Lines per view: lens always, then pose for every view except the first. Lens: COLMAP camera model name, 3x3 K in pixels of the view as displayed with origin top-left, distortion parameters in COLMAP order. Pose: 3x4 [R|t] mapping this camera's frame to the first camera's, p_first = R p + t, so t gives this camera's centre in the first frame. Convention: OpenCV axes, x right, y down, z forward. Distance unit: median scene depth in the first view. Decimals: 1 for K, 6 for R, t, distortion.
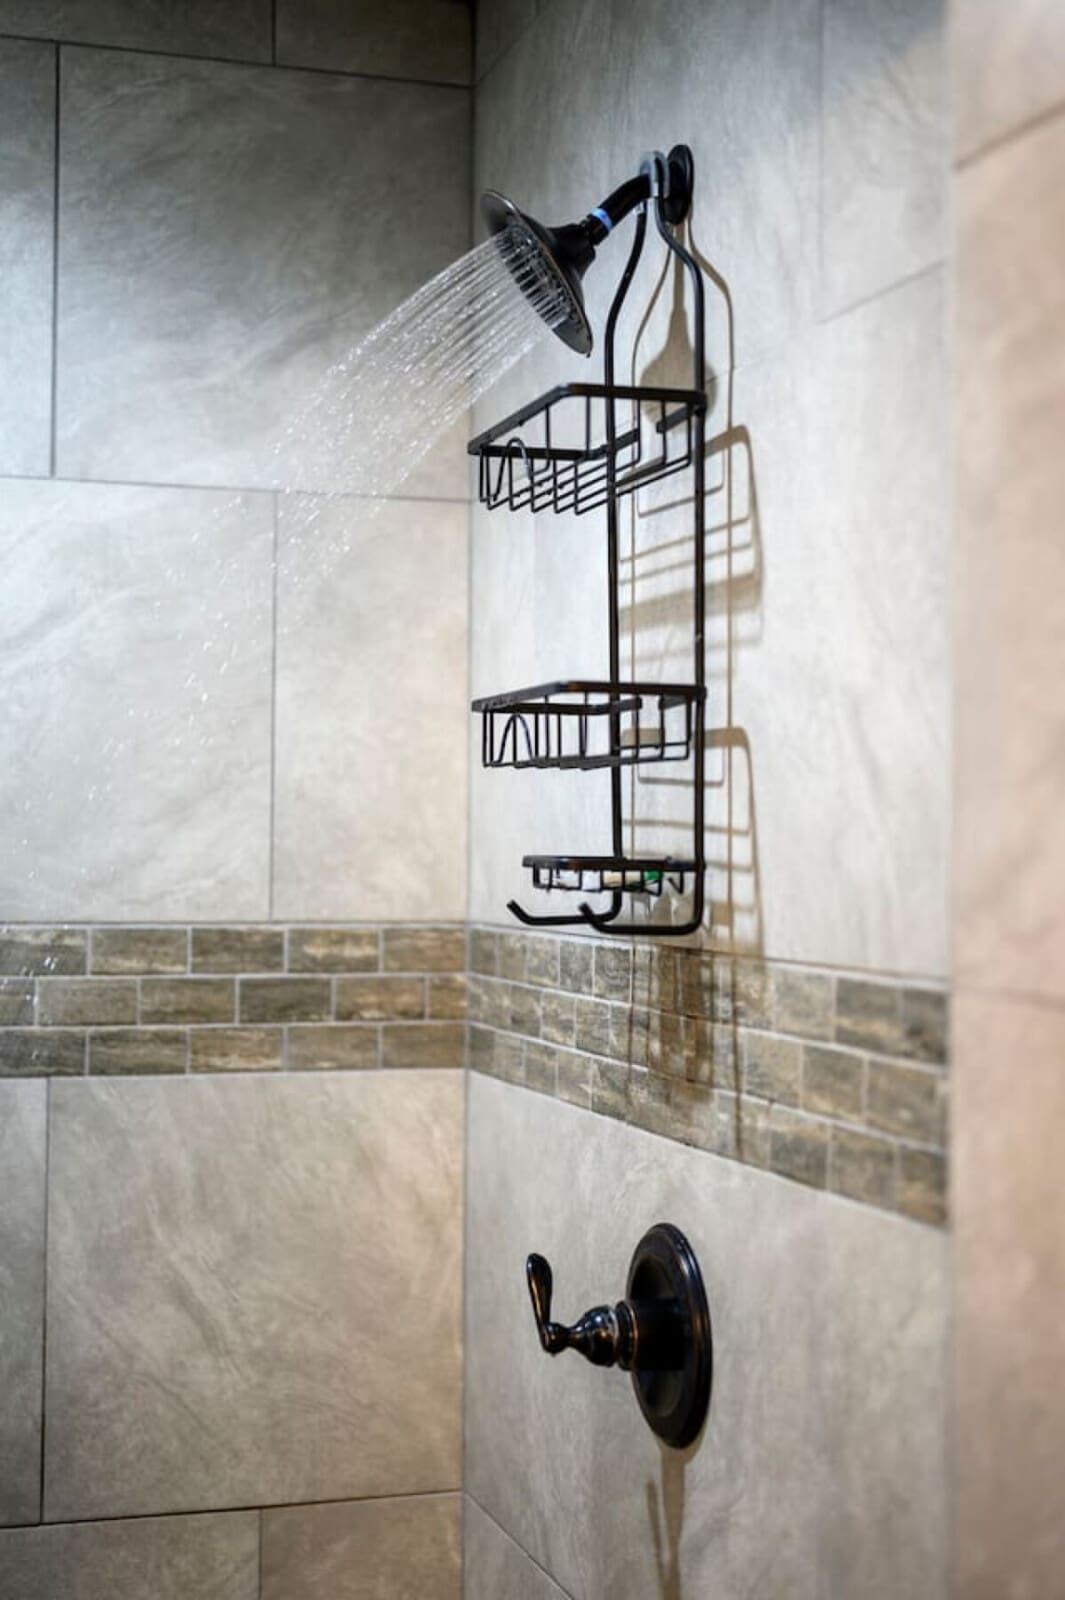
lens RADIAL K [[2277.9, 0, 533.3], [0, 2277.9, 796.2], [0, 0, 1]] dist [-0.003811, 0.000000]
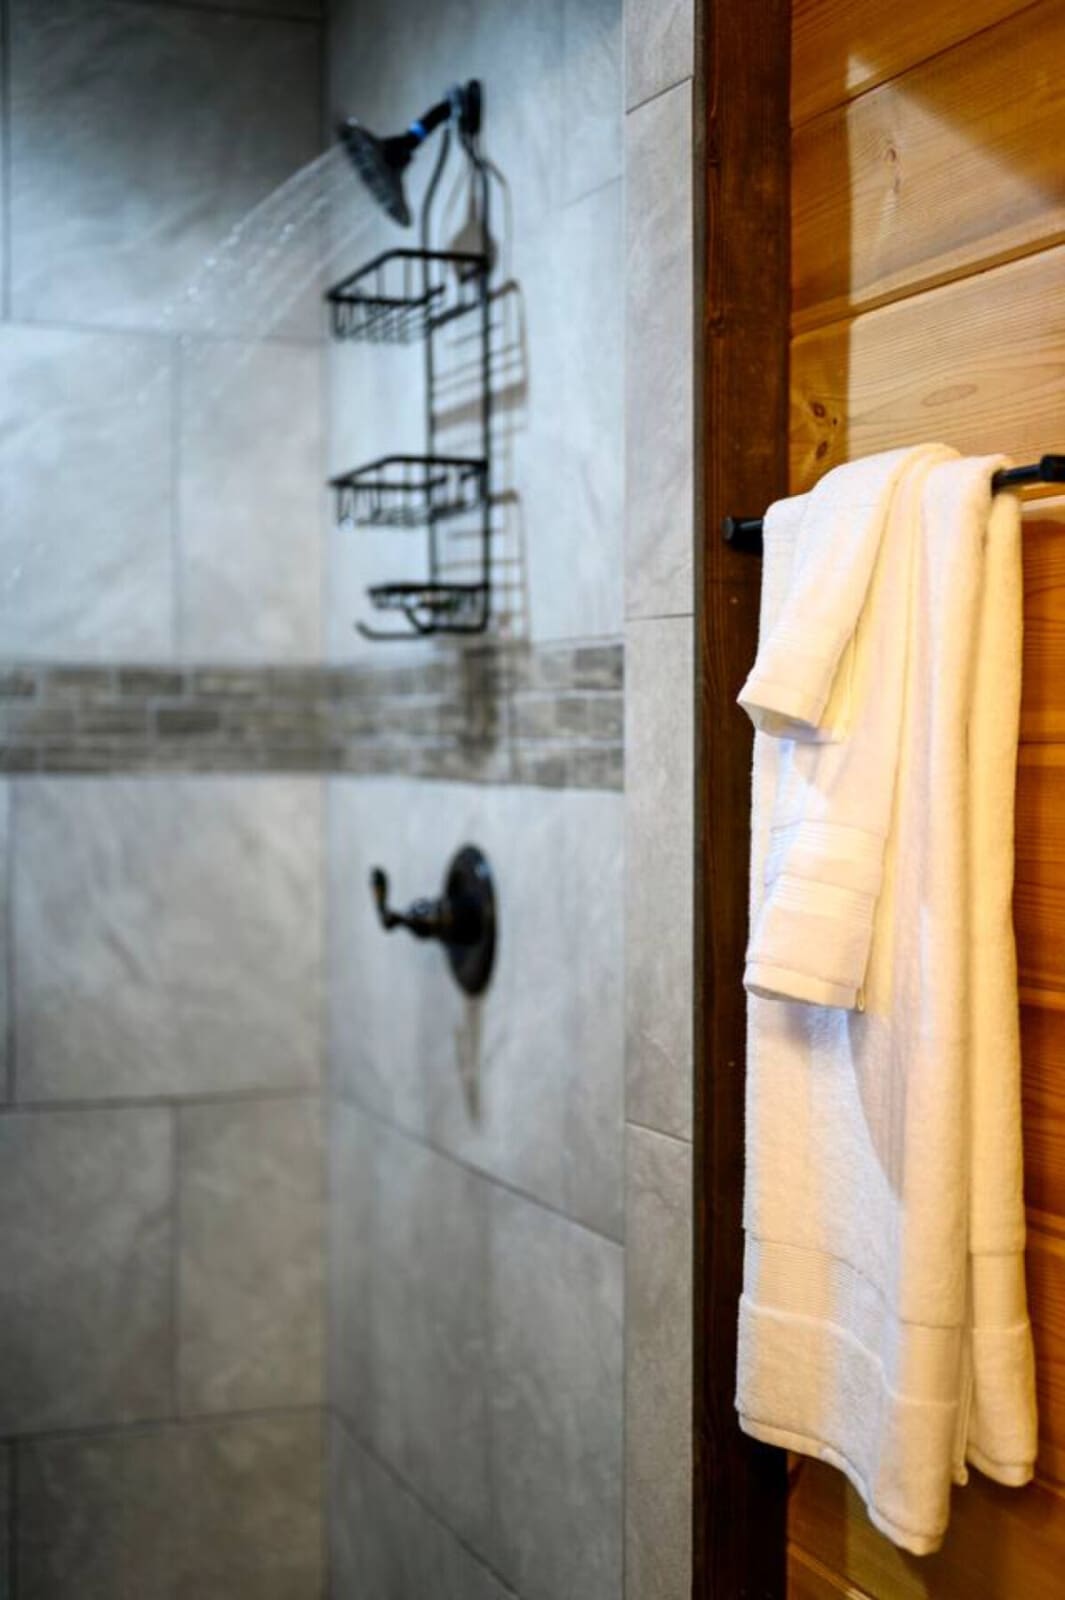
lens RADIAL K [[2277.9, 0, 530.5], [0, 2277.9, 804.0], [0, 0, 1]] dist [-0.003811, 0.000000]
pose [[0.997997, -0.007035, 0.062869, 0.007203], [0.003714, 0.998599, 0.052781, 0.081107], [-0.063152, -0.052442, 0.996625, -0.397757]]
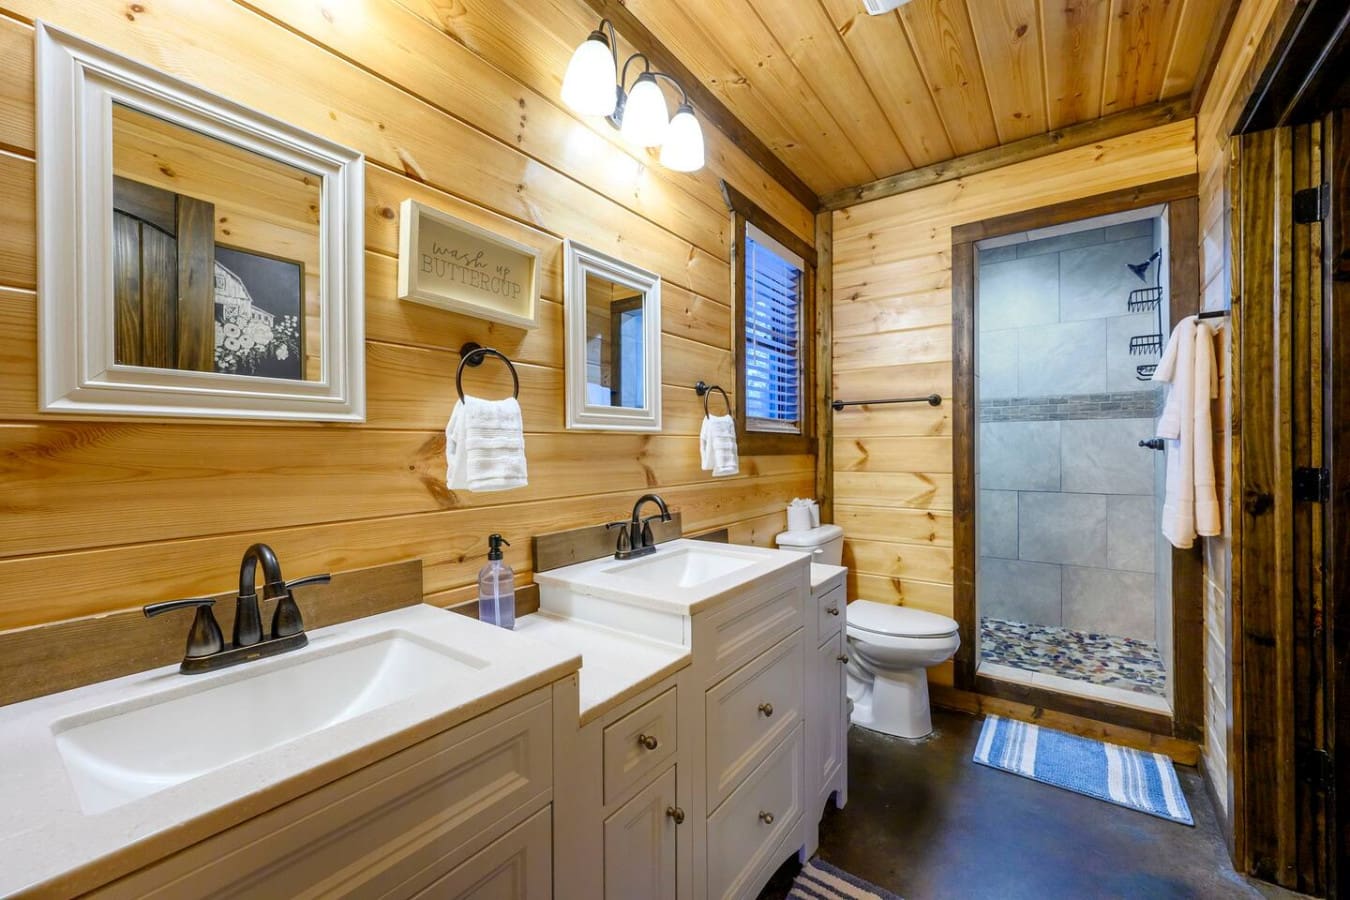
lens RADIAL K [[536.4, 0, 675.4], [0, 536.4, 448.4], [0, 0, 1]] dist [-0.001831, 0.000936]
pose [[0.584879, -0.010506, -0.811052, 0.406154], [0.027059, 0.999612, 0.006564, 0.185763], [0.810669, -0.025785, 0.584937, -0.801616]]
